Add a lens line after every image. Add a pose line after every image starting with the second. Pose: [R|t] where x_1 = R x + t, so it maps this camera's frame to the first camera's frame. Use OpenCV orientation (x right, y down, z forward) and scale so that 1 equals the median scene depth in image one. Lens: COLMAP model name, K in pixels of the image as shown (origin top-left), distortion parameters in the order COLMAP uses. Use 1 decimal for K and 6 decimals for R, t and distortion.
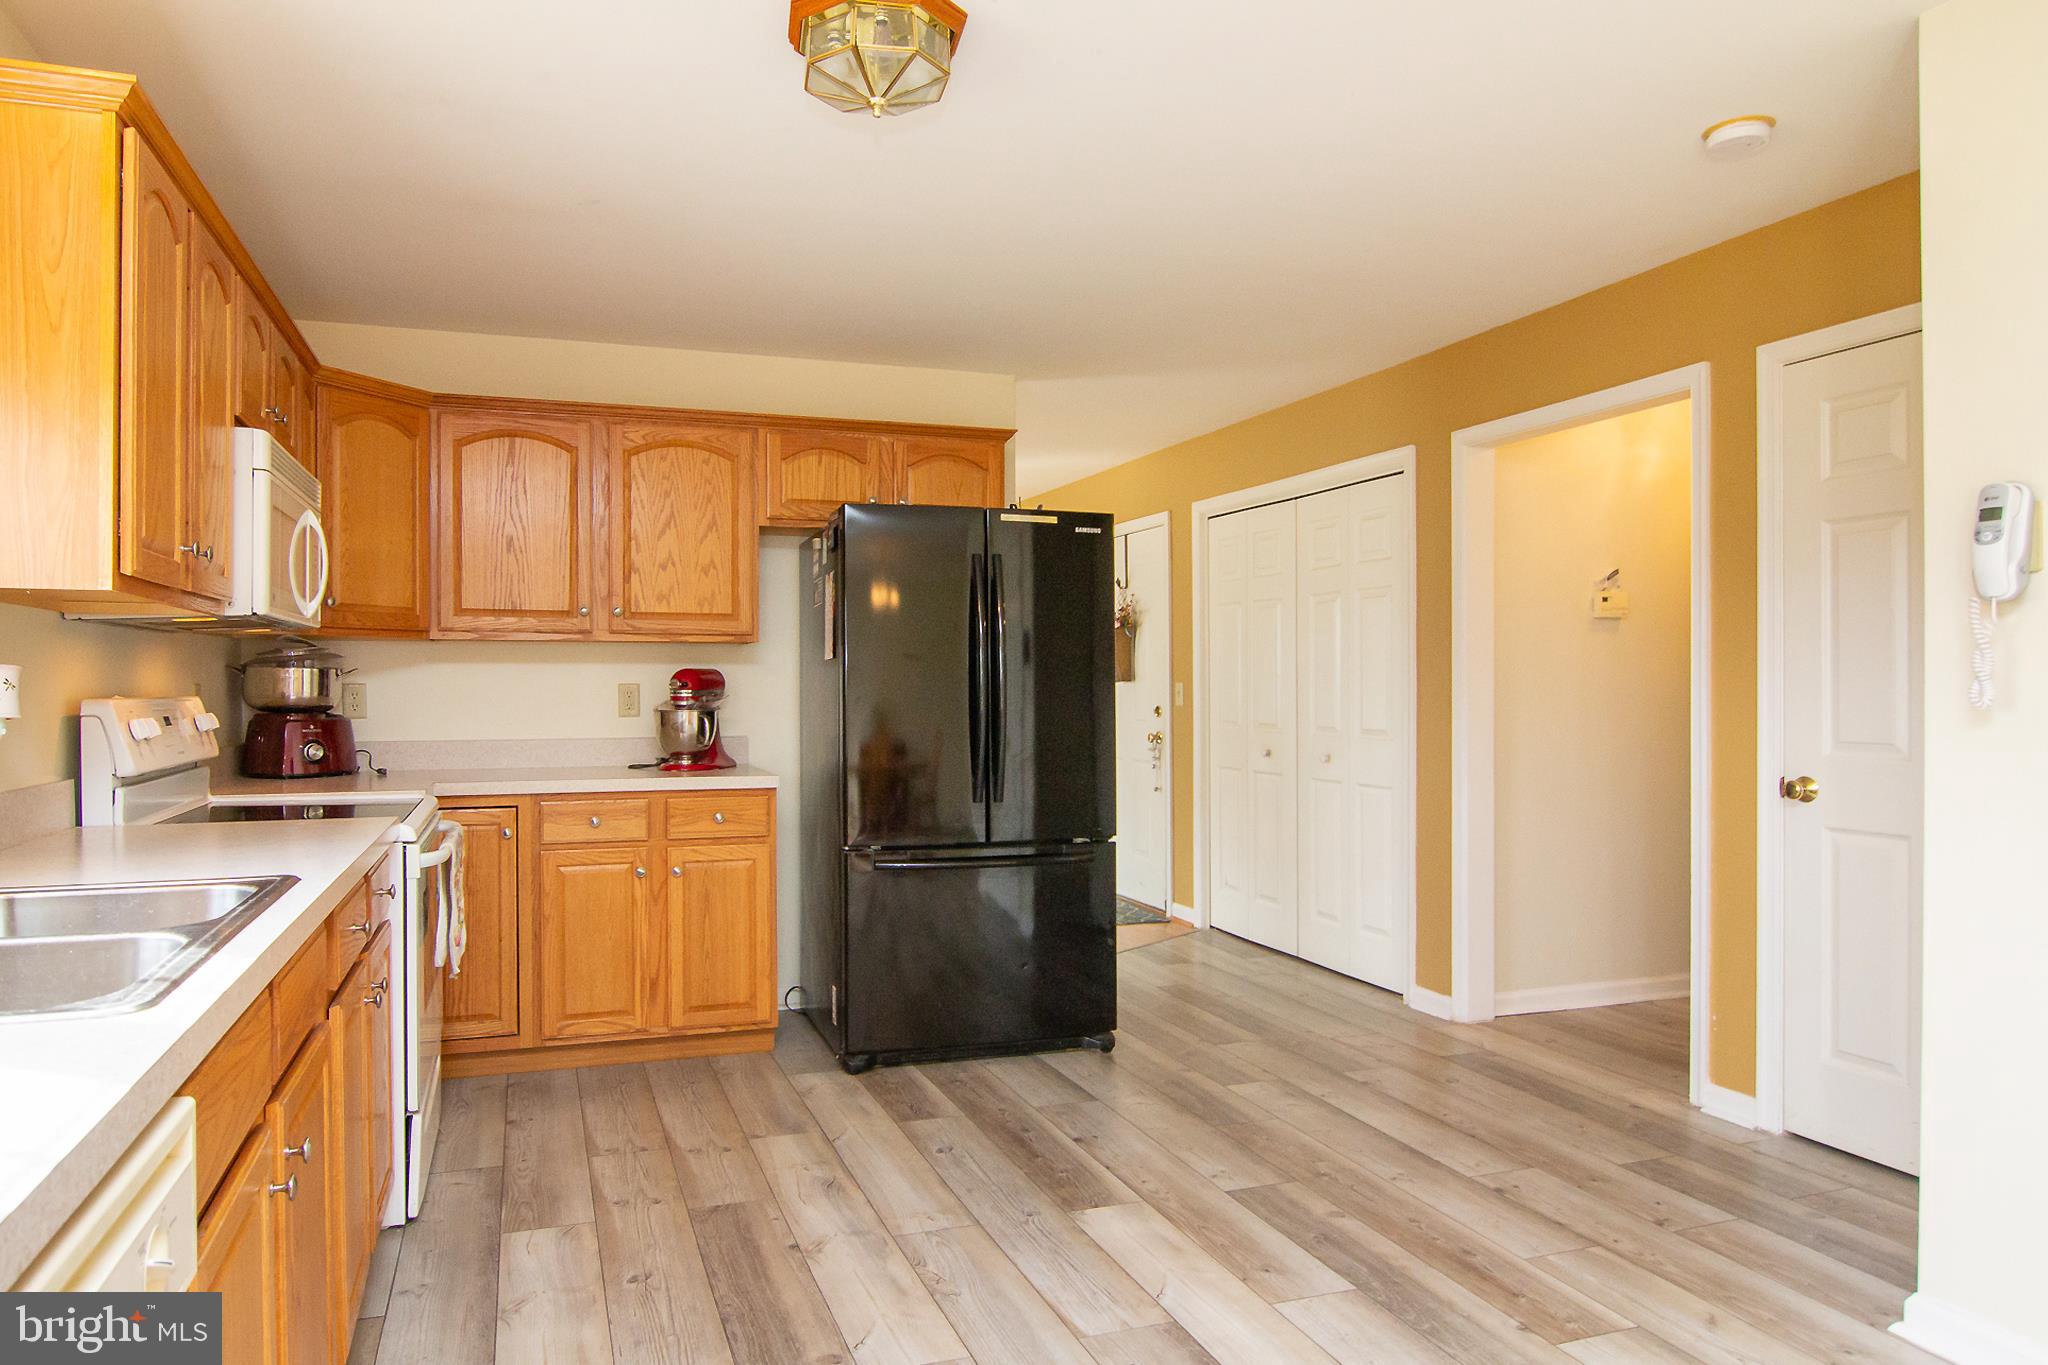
lens RADIAL K [[1248.4, 0, 1022.2], [0, 1248.4, 677.9], [0, 0, 1]] dist [-0.008516, -0.008884]
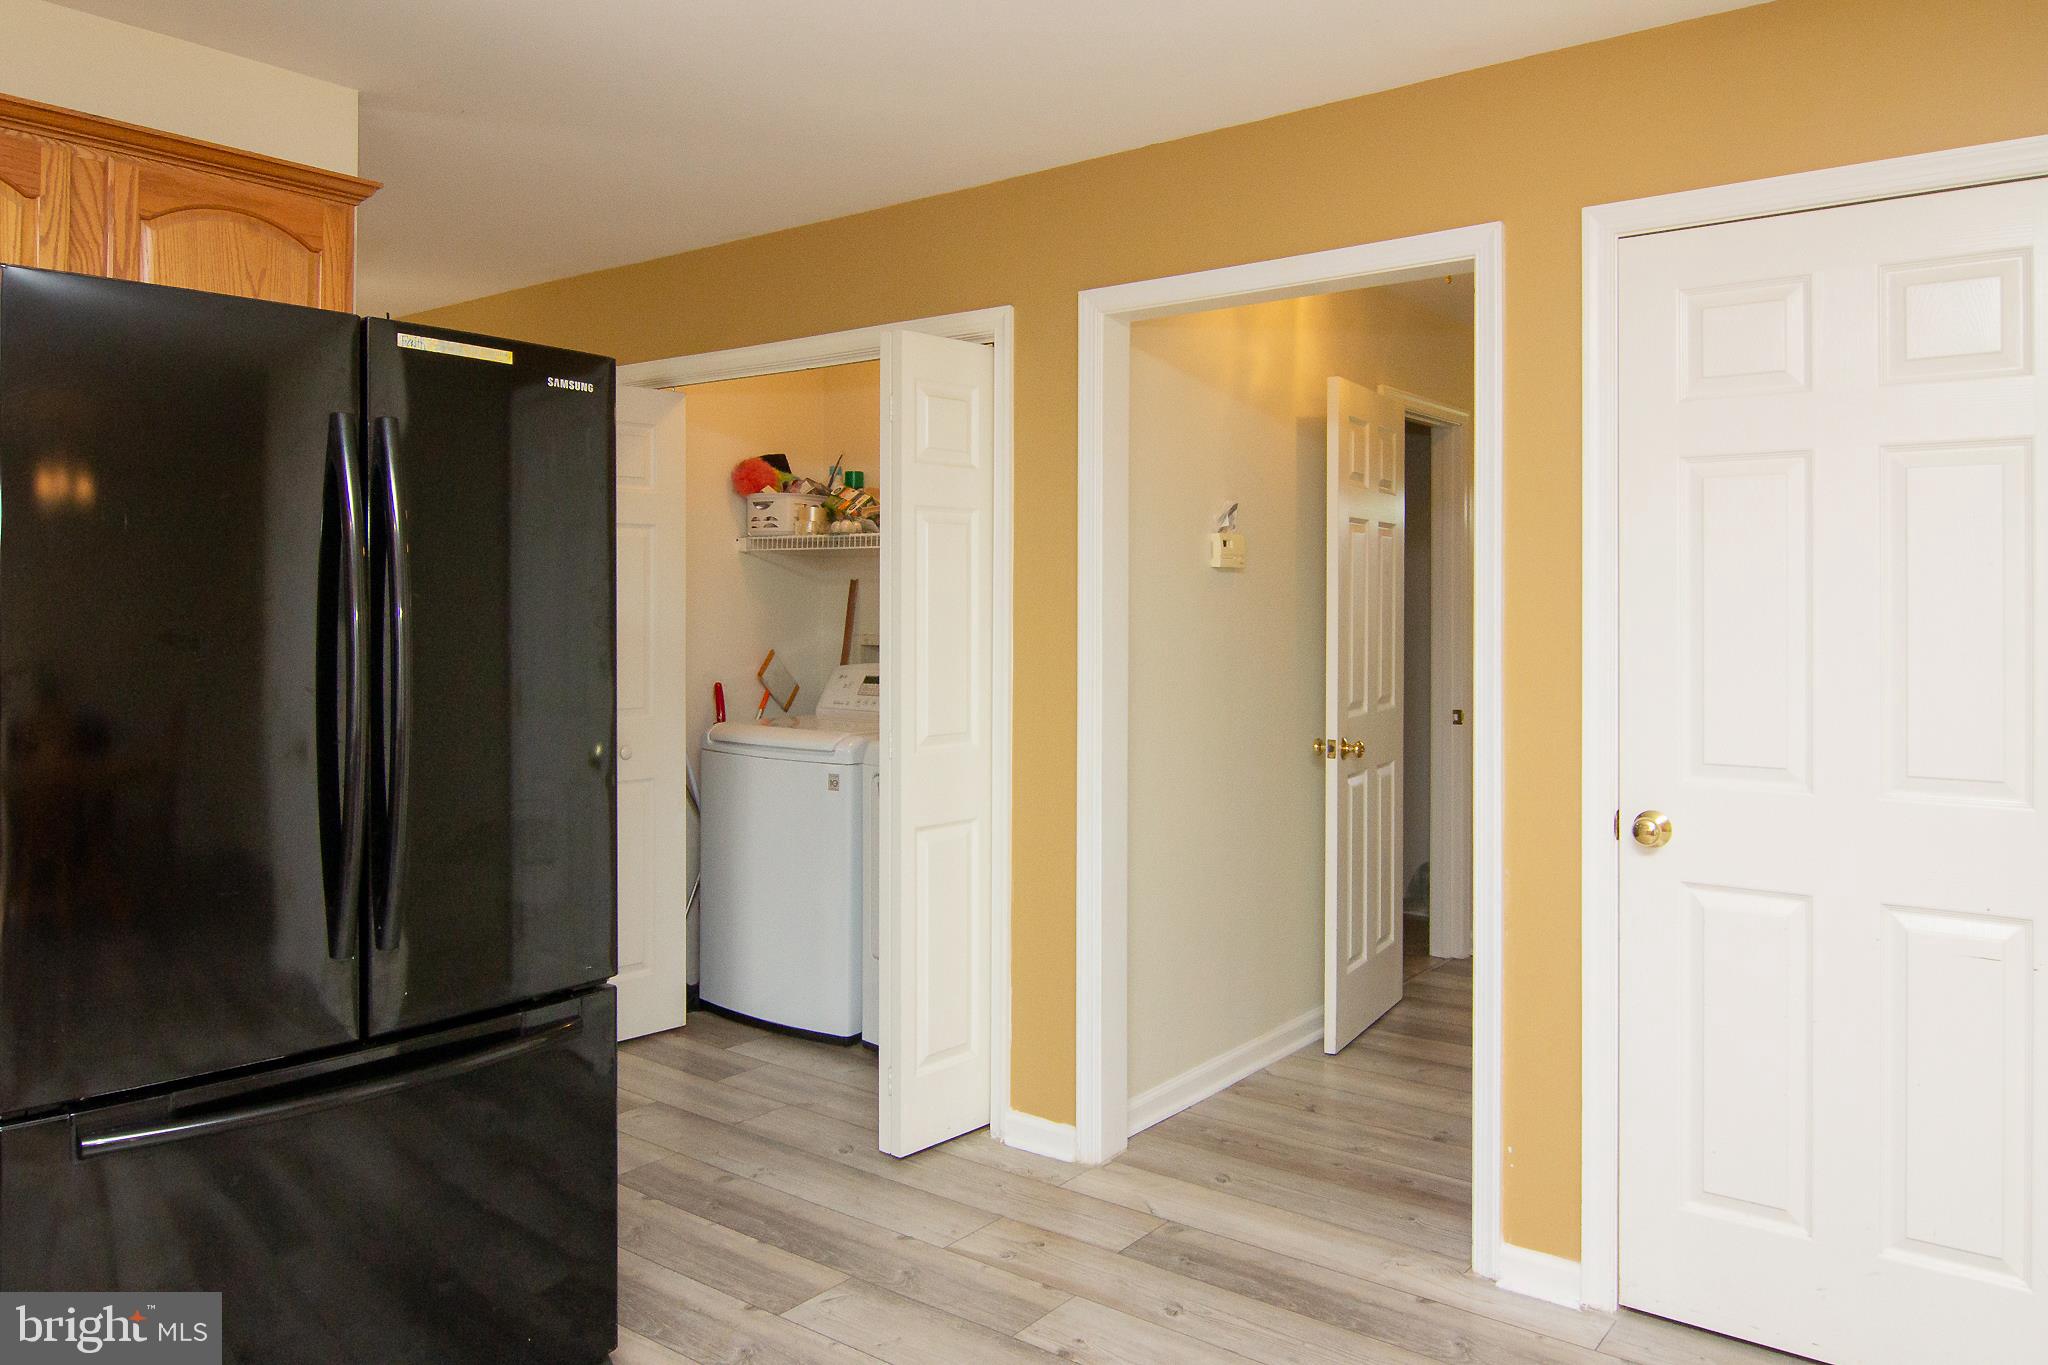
lens RADIAL K [[1248.4, 0, 883.5], [0, 1248.4, 584.2], [0, 0, 1]] dist [-0.008516, -0.008884]
pose [[0.857819, 0.010896, 0.513836, -0.100502], [-0.010602, 0.999938, -0.003505, -0.036631], [-0.513842, -0.002441, 0.857881, 0.504603]]
